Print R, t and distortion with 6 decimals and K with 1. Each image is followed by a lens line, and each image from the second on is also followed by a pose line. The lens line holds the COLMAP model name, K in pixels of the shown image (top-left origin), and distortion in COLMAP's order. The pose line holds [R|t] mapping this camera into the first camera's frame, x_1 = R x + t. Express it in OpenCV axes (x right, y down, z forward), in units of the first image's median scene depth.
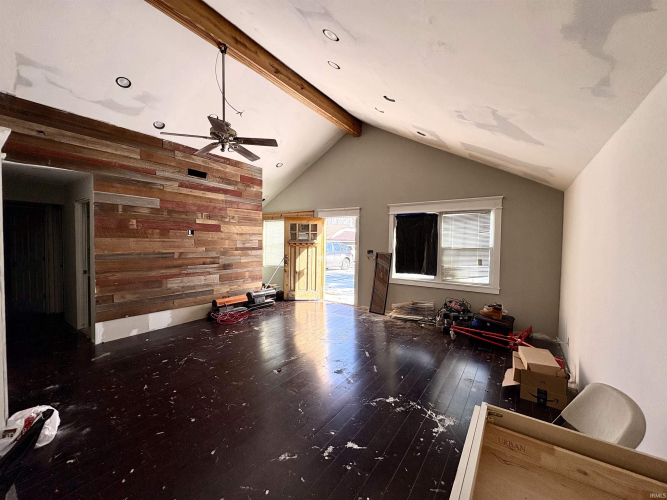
lens RADIAL K [[265.4, 0, 333.0], [0, 265.4, 247.5], [0, 0, 1]] dist [-0.001472, 0.000172]
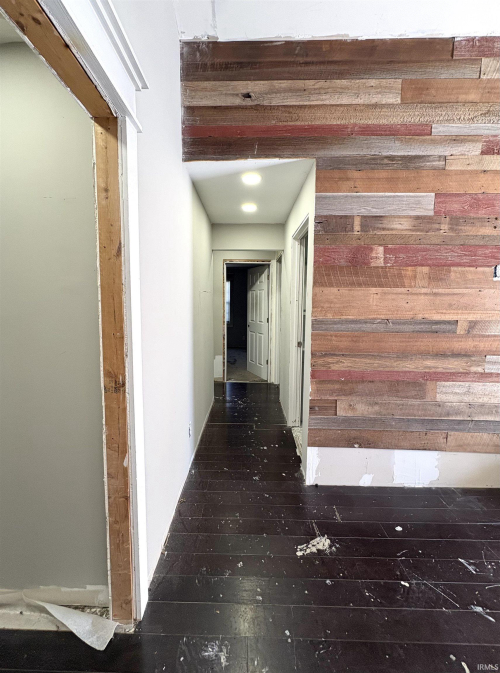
lens RADIAL K [[267.8, 0, 248.2], [0, 267.8, 334.0], [0, 0, 1]] dist [-0.001472, 0.000172]
pose [[0.574344, 0.084129, -0.814280, -0.478189], [-0.021442, 0.995910, 0.087770, 0.010132], [0.818333, -0.032950, 0.573799, 0.527096]]
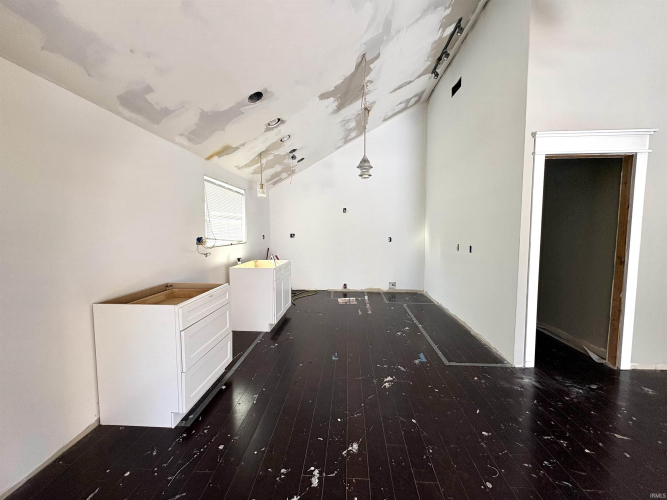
lens RADIAL K [[265.4, 0, 333.3], [0, 265.4, 249.4], [0, 0, 1]] dist [-0.001472, 0.000172]
pose [[-0.848734, 0.032623, -0.527813, 0.151194], [-0.016374, 0.995996, 0.087889, 0.010332], [0.528567, 0.083237, -0.844801, 0.736157]]
